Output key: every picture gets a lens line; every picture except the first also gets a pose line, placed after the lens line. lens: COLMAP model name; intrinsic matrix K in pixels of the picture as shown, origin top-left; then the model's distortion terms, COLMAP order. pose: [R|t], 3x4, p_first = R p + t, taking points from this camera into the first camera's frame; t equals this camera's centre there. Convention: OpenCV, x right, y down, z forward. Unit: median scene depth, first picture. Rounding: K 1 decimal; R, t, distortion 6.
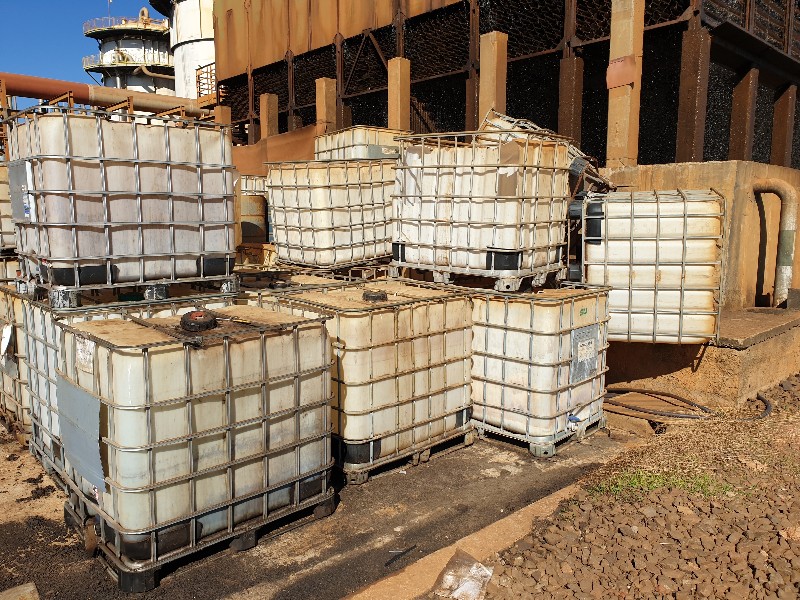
lens RADIAL K [[592.2, 0, 400.0], [0, 592.2, 300.0], [0, 0, 1]] dist [0.063099, -0.038984]
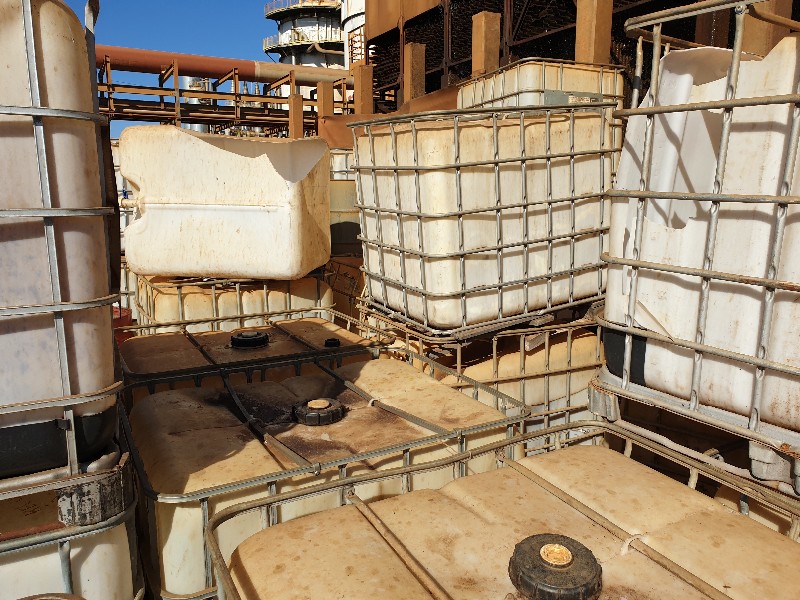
lens RADIAL K [[592.2, 0, 400.0], [0, 592.2, 300.0], [0, 0, 1]] dist [0.063099, -0.038984]
pose [[0.963130, 0.045220, -0.265208, -0.029396], [-0.033564, 0.998268, 0.048321, -0.096803], [0.266933, -0.037638, 0.962980, 0.475986]]
